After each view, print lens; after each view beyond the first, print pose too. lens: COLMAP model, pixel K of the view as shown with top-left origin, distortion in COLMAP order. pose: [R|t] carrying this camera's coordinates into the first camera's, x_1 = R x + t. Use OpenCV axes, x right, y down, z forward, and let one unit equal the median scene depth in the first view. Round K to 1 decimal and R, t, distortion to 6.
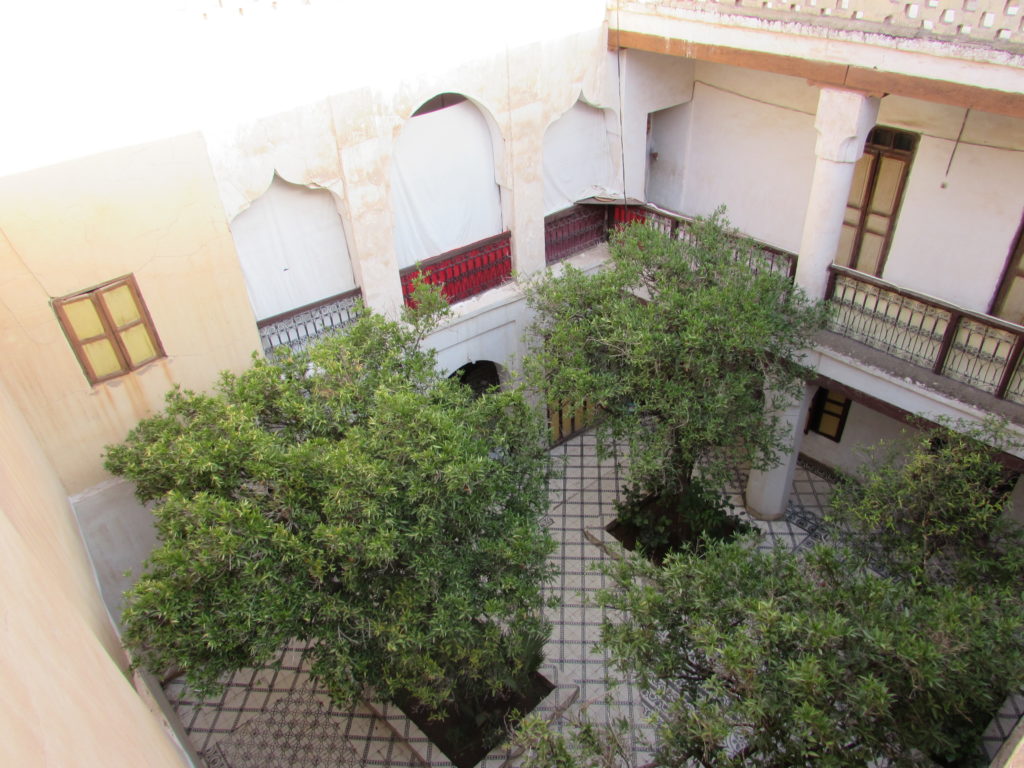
lens RADIAL K [[739.0, 0, 512.0], [0, 739.0, 384.0], [0, 0, 1]] dist [-0.036311, 0.005701]
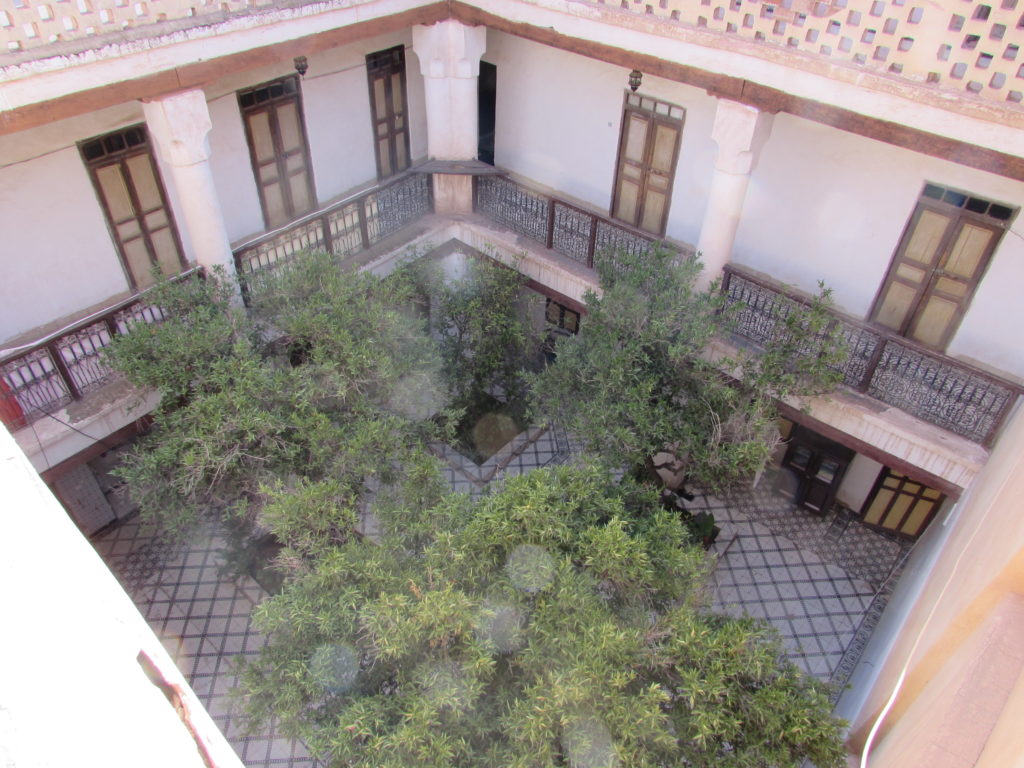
lens RADIAL K [[713.3, 0, 512.0], [0, 713.3, 384.0], [0, 0, 1]] dist [-0.003138, 0.001591]
pose [[-0.137167, -0.604328, 0.784840, -0.533593], [0.577605, 0.594881, 0.559007, -0.387176], [-0.804710, 0.530004, 0.267465, 0.503338]]
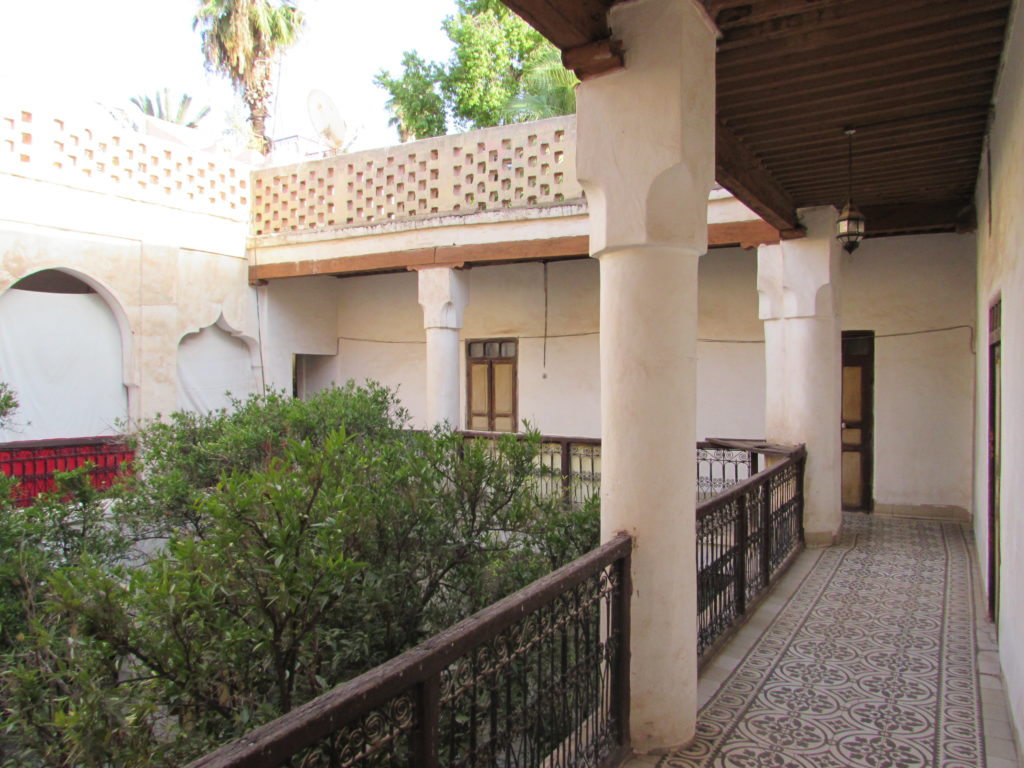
lens RADIAL K [[739.0, 0, 512.0], [0, 739.0, 384.0], [0, 0, 1]] dist [-0.036311, 0.005701]
pose [[0.939051, 0.043853, 0.340970, 0.144752], [0.163556, 0.815401, -0.555311, 0.383675], [-0.302379, 0.577233, 0.758531, 0.132304]]
